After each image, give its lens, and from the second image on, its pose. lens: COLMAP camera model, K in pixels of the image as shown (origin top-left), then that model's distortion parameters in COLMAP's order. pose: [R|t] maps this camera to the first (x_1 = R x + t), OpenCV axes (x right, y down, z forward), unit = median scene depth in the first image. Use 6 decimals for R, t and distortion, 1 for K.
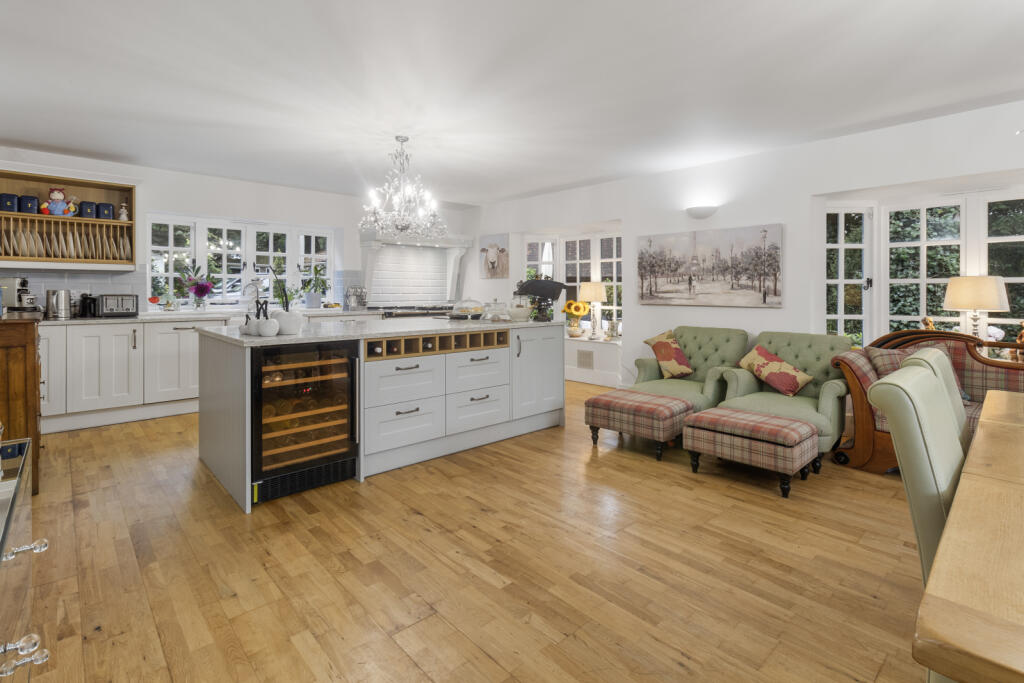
lens RADIAL K [[488.1, 0, 518.1], [0, 488.1, 286.8], [0, 0, 1]] dist [-0.002591, -0.000091]
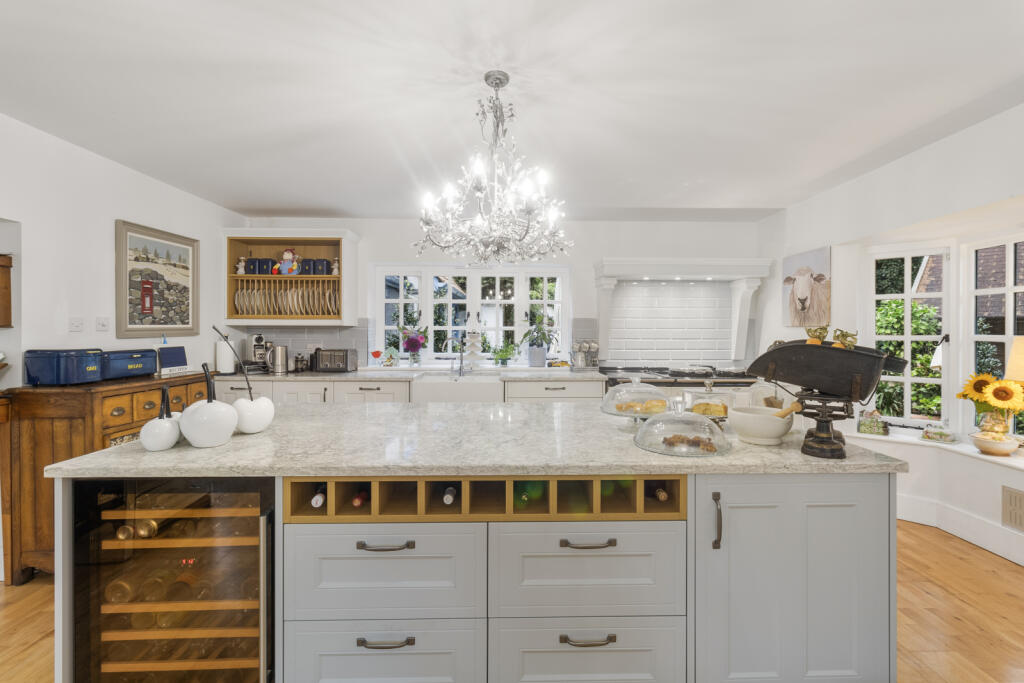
lens RADIAL K [[481.5, 0, 514.8], [0, 481.5, 333.3], [0, 0, 1]] dist [0.002514, 0.000474]
pose [[0.749368, 0.001837, -0.662151, 0.114635], [0.004233, 0.999962, 0.007564, -0.024660], [0.662140, -0.008471, 0.749332, 0.536771]]
